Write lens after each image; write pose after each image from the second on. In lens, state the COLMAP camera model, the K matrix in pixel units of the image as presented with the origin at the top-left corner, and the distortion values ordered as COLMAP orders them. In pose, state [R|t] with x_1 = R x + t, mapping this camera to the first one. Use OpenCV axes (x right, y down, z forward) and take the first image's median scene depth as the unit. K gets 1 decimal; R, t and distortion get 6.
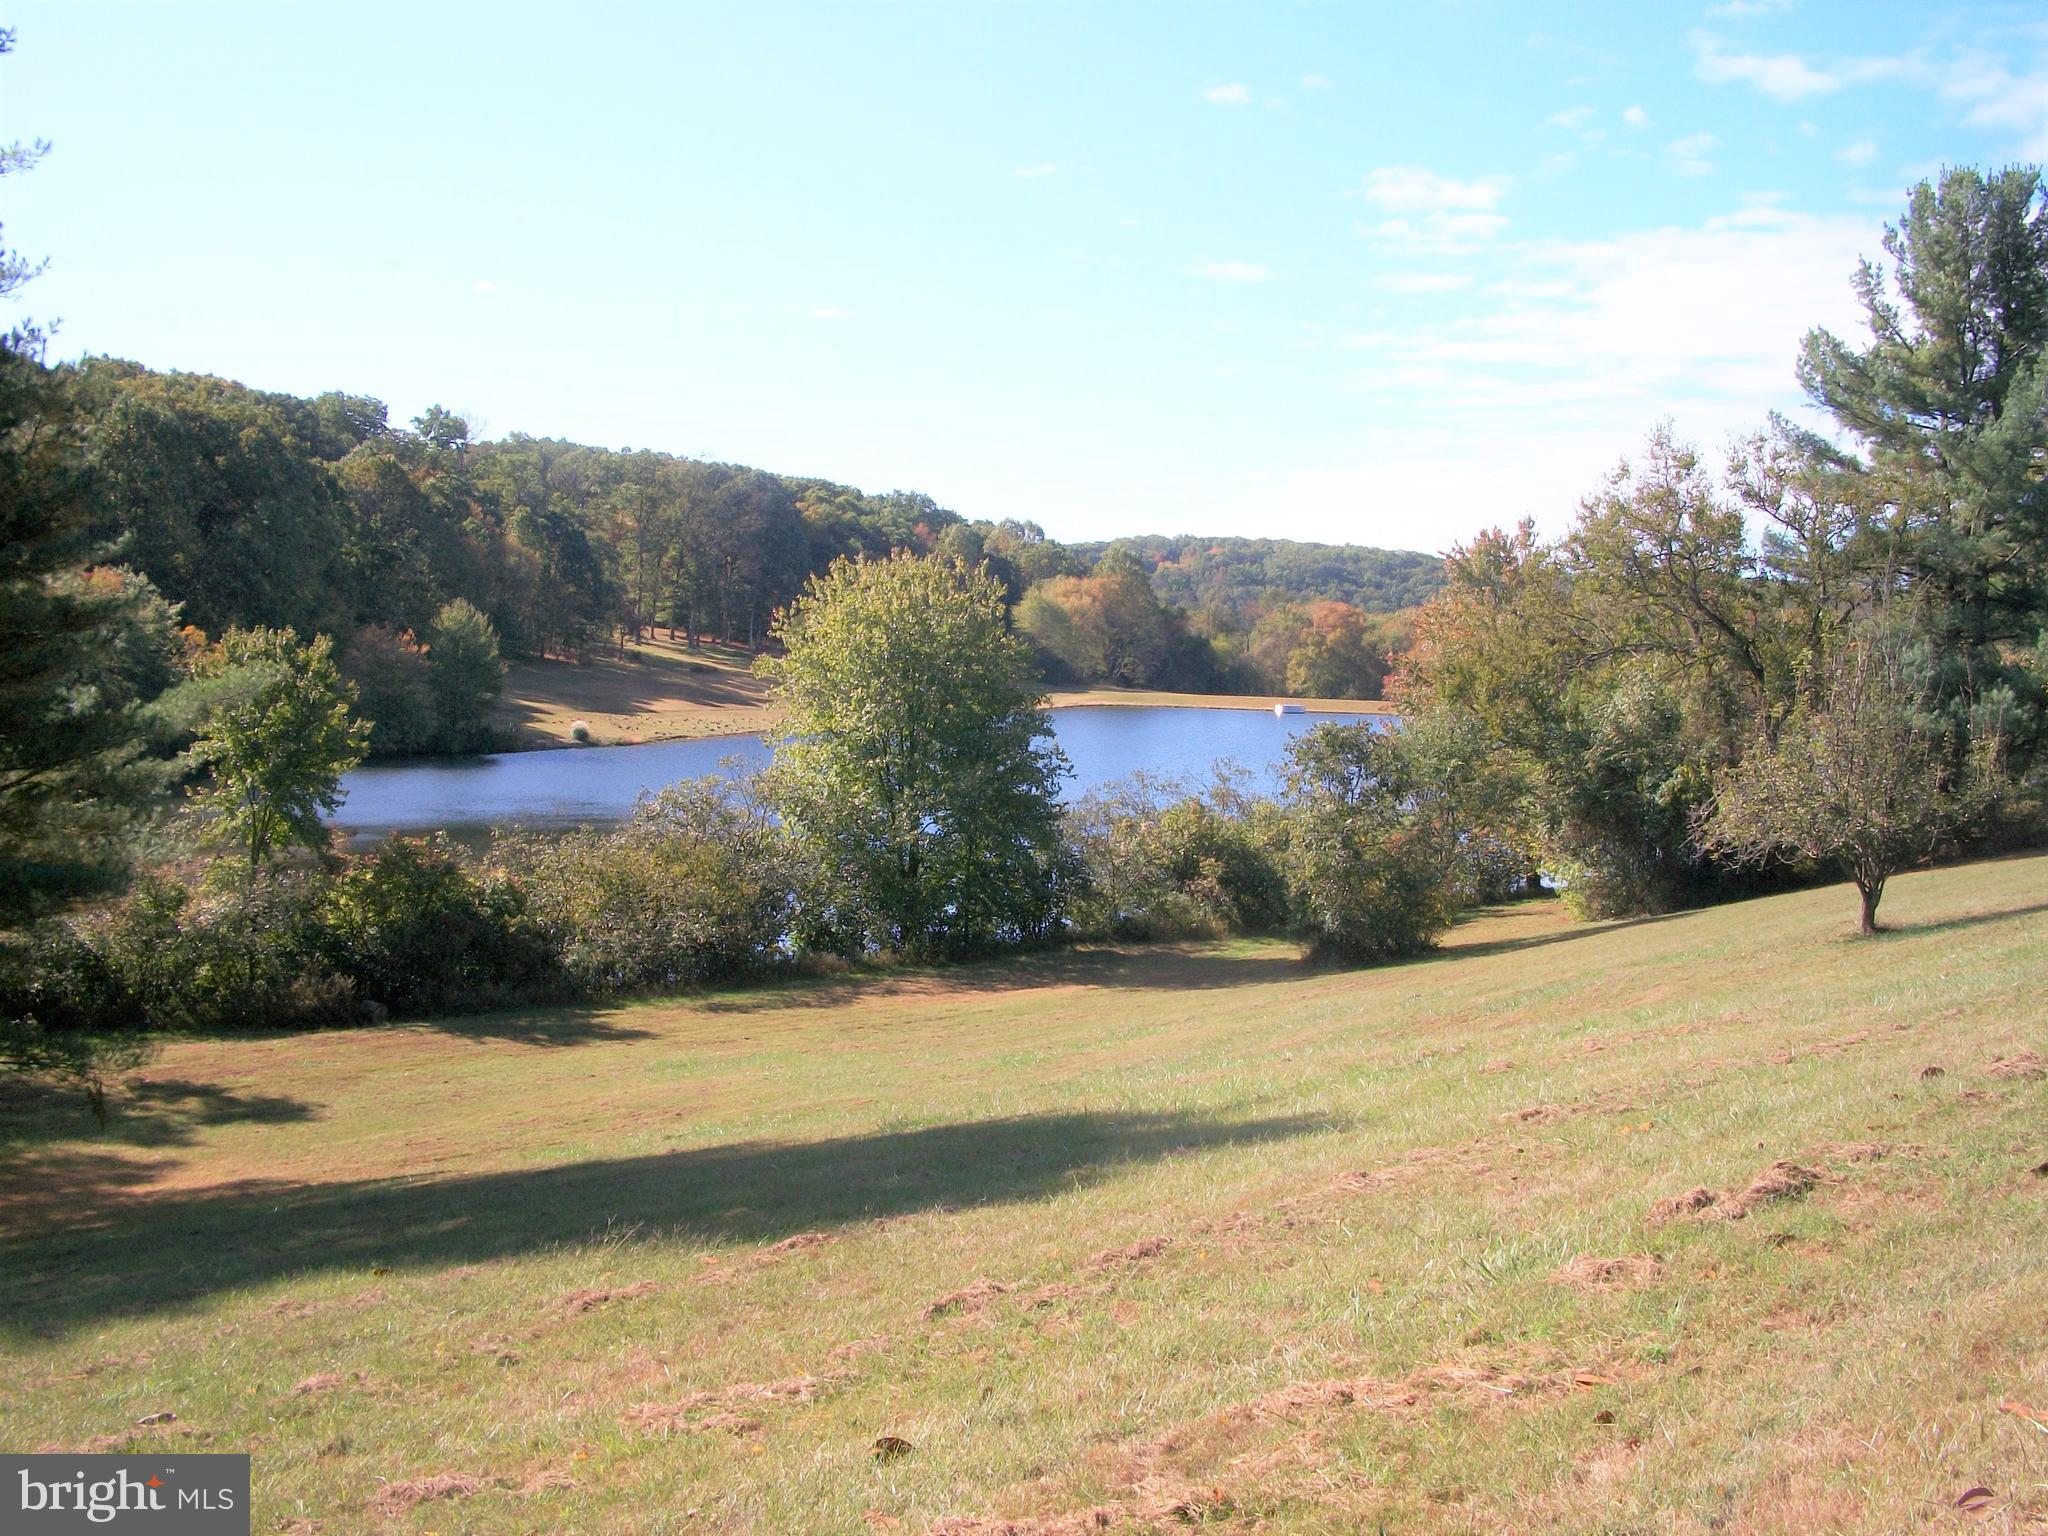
lens RADIAL K [[2143.5, 0, 1026.7], [0, 2143.5, 771.4], [0, 0, 1]] dist [-0.170050, 0.000000]
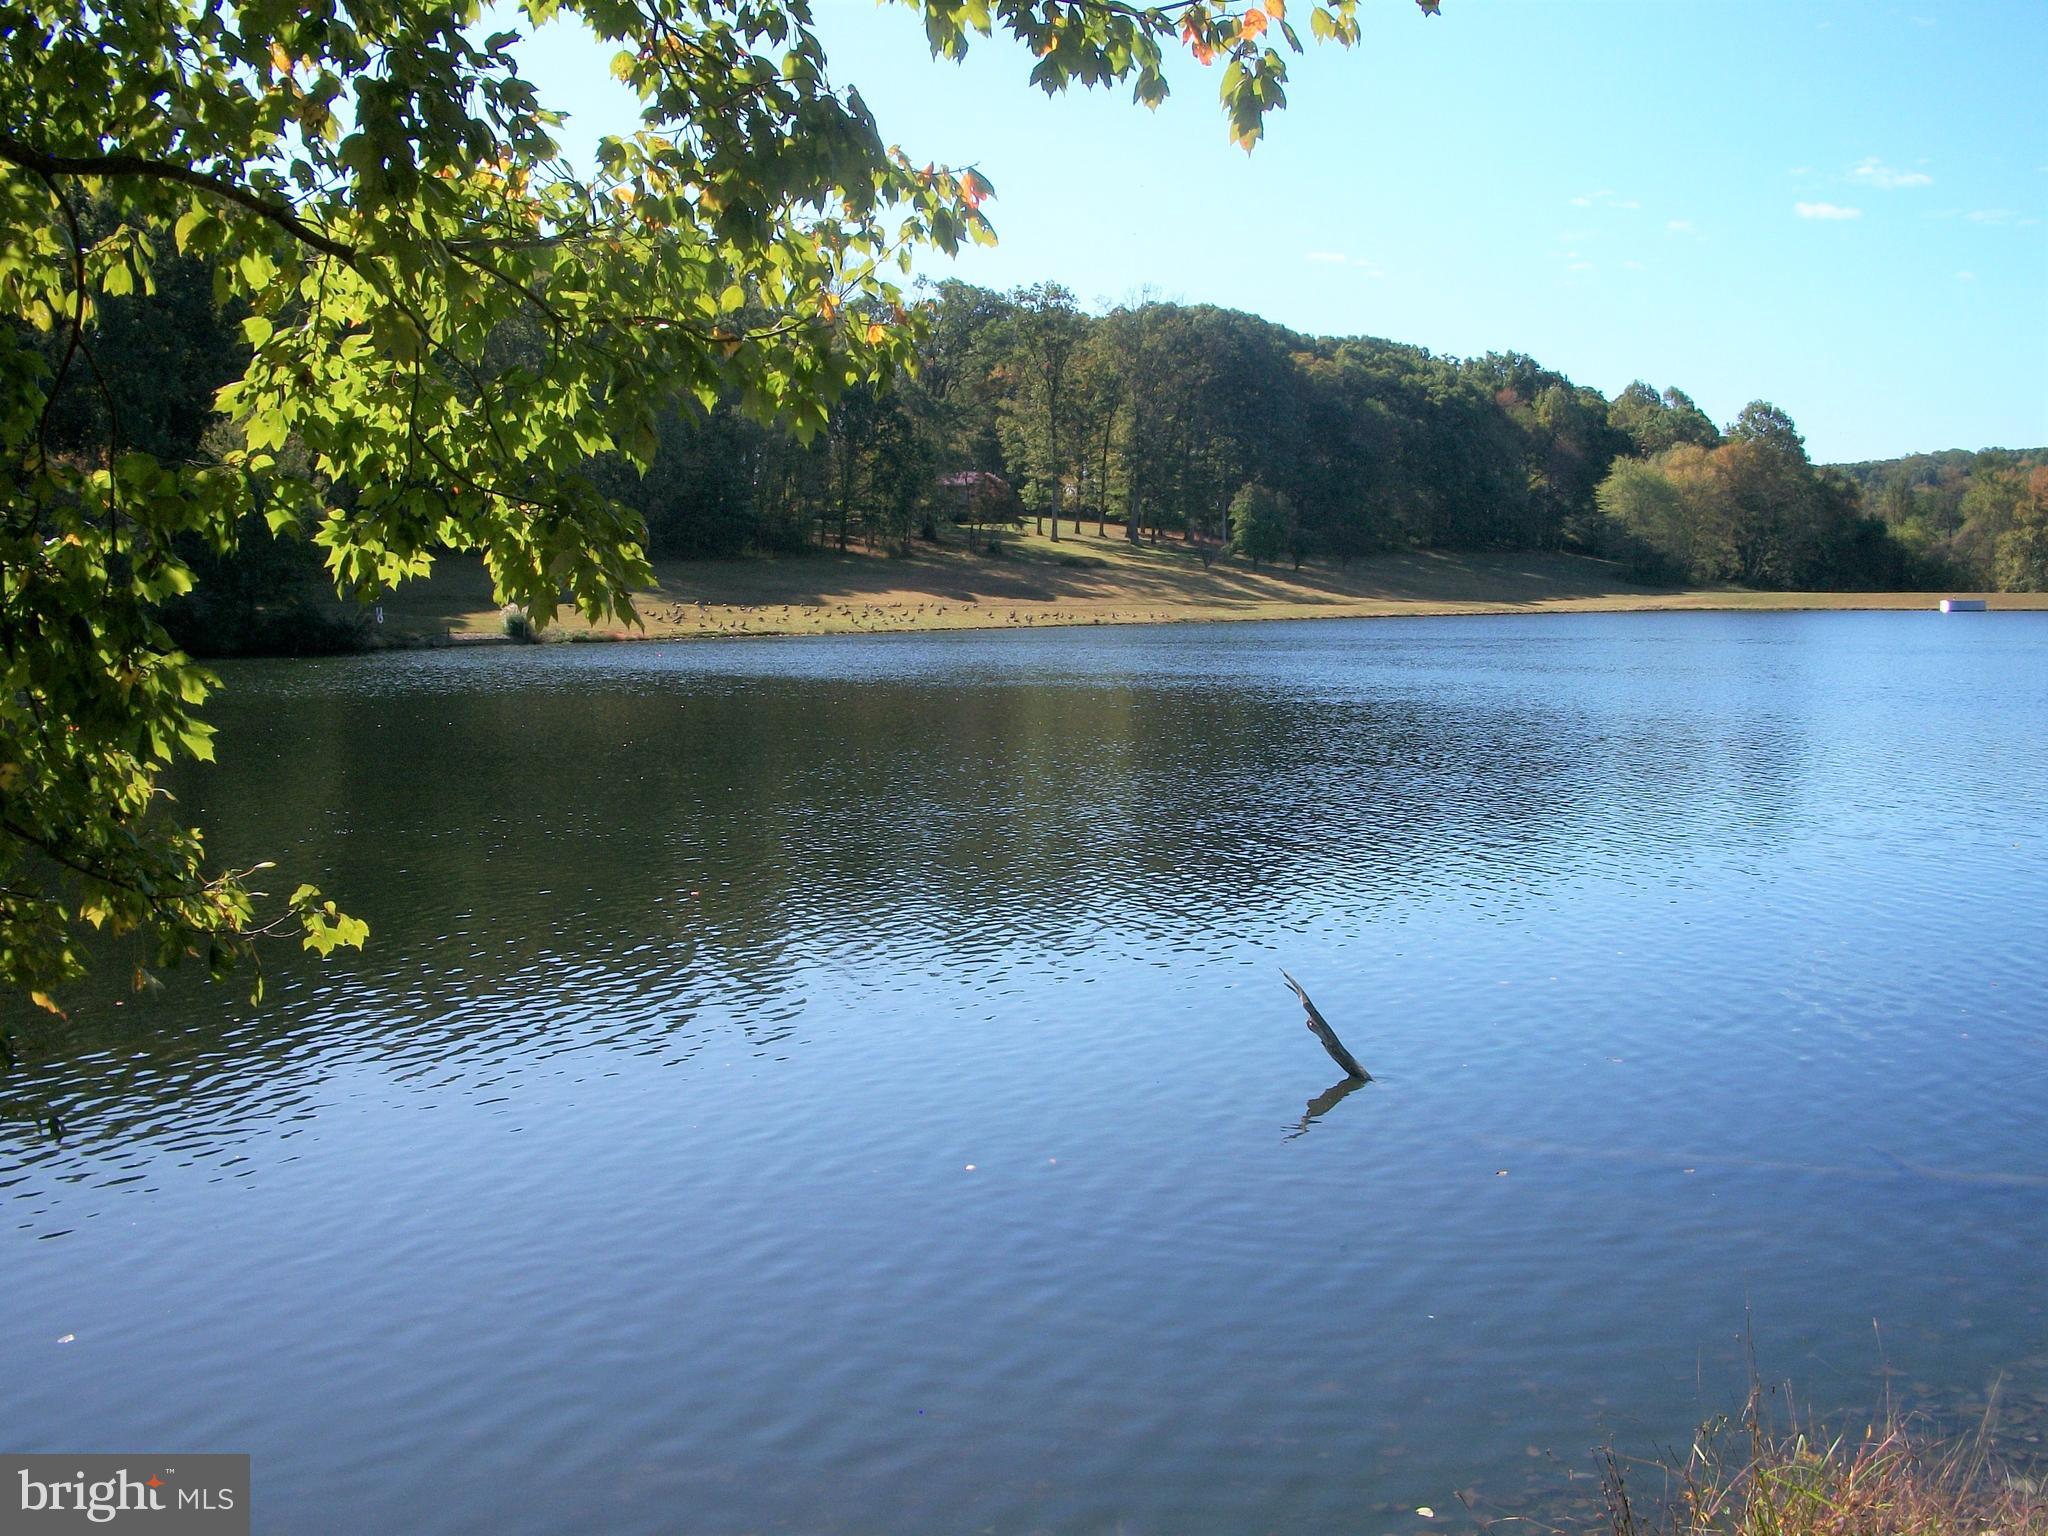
lens RADIAL K [[2143.5, 0, 1036.5], [0, 2143.5, 773.2], [0, 0, 1]] dist [-0.170050, 0.000000]
pose [[0.926261, 0.001969, -0.376878, 0.086254], [0.005381, 0.999815, 0.018447, 0.007865], [0.376844, -0.019115, 0.926079, 0.253023]]
